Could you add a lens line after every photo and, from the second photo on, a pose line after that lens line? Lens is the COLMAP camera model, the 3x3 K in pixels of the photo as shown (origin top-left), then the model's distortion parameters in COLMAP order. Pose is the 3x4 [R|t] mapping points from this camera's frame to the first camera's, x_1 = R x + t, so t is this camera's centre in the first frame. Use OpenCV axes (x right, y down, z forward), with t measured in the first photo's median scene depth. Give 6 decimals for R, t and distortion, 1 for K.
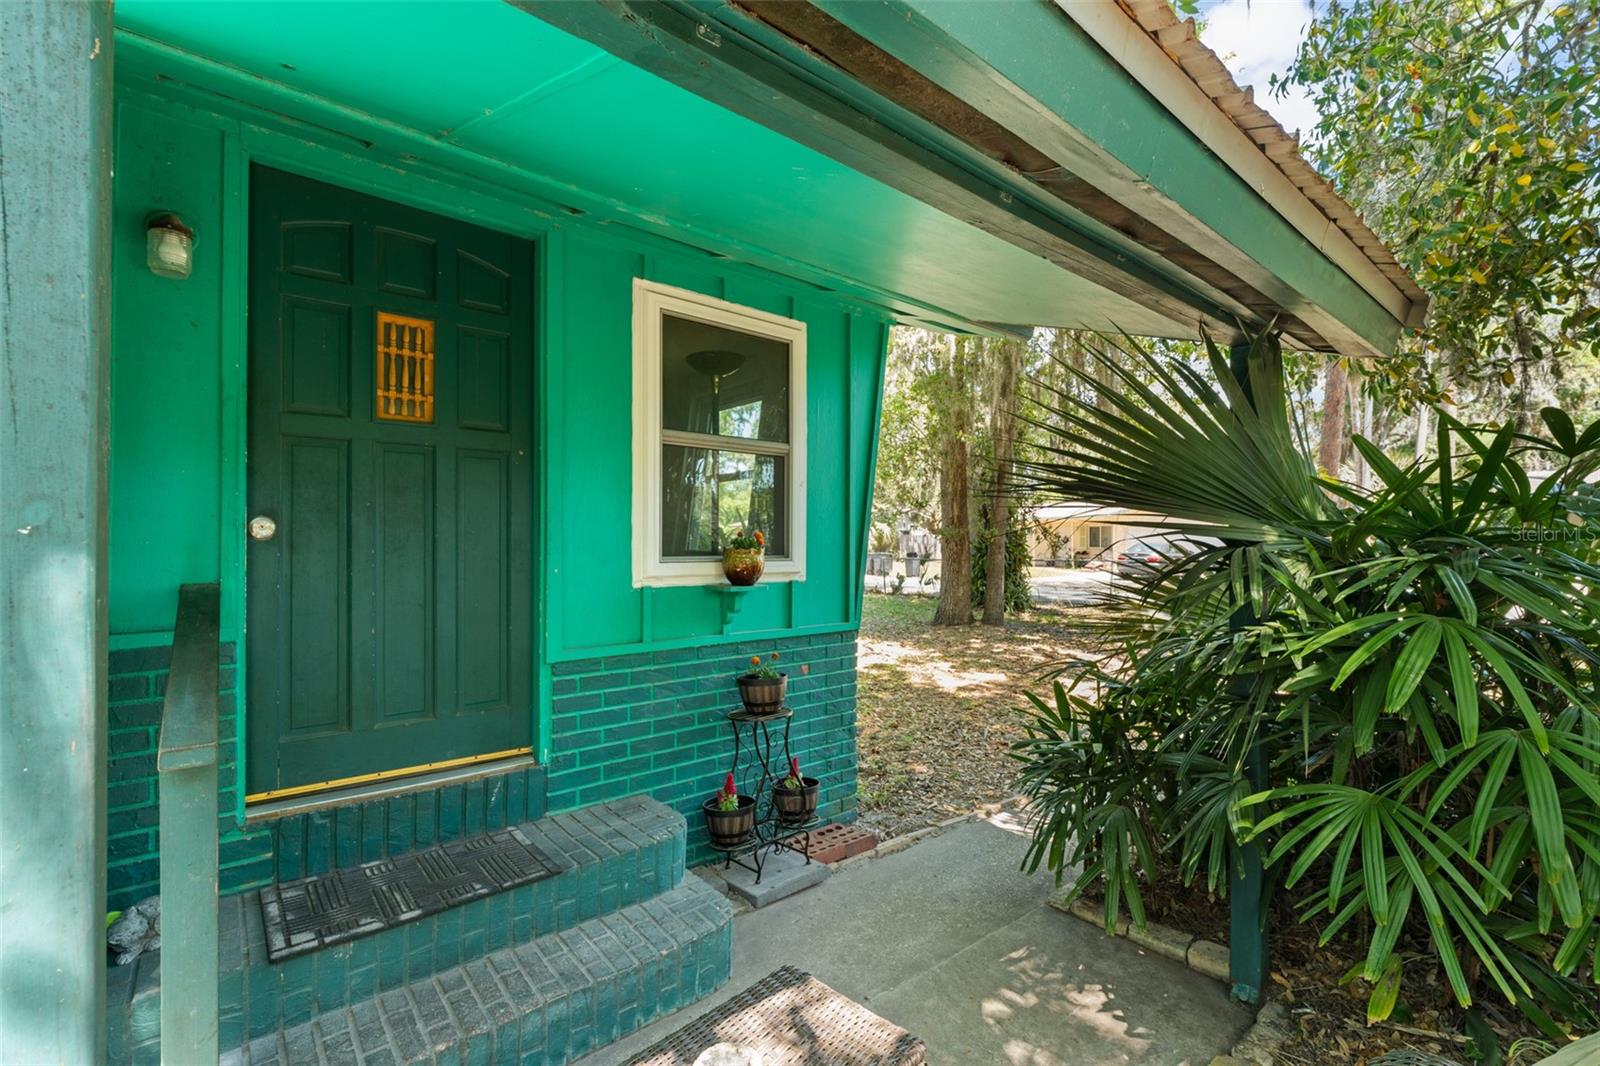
lens RADIAL K [[700.0, 0, 793.4], [0, 700.0, 533.0], [0, 0, 1]] dist [0.001393, 0.000826]
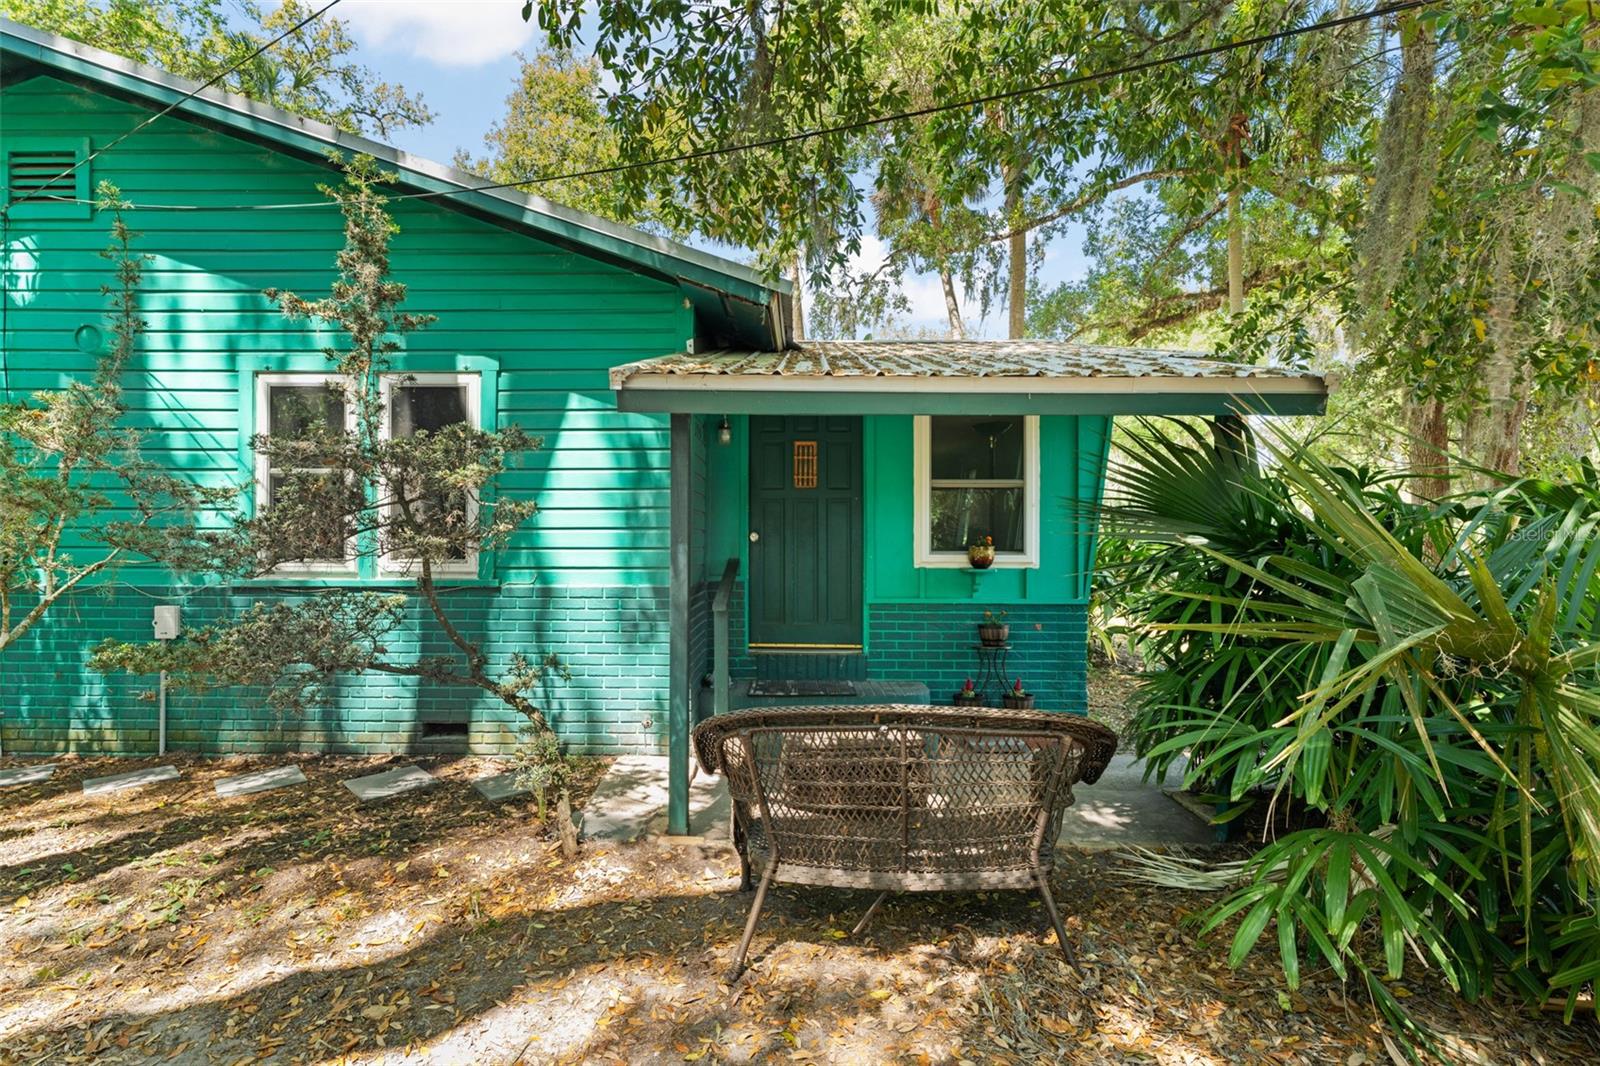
lens RADIAL K [[700.0, 0, 801.9], [0, 700.0, 537.2], [0, 0, 1]] dist [0.001393, 0.000826]
pose [[0.766907, -0.005370, -0.641736, 0.750700], [0.007617, 0.999971, 0.000735, -0.005668], [0.641713, -0.005452, 0.766925, -0.618944]]
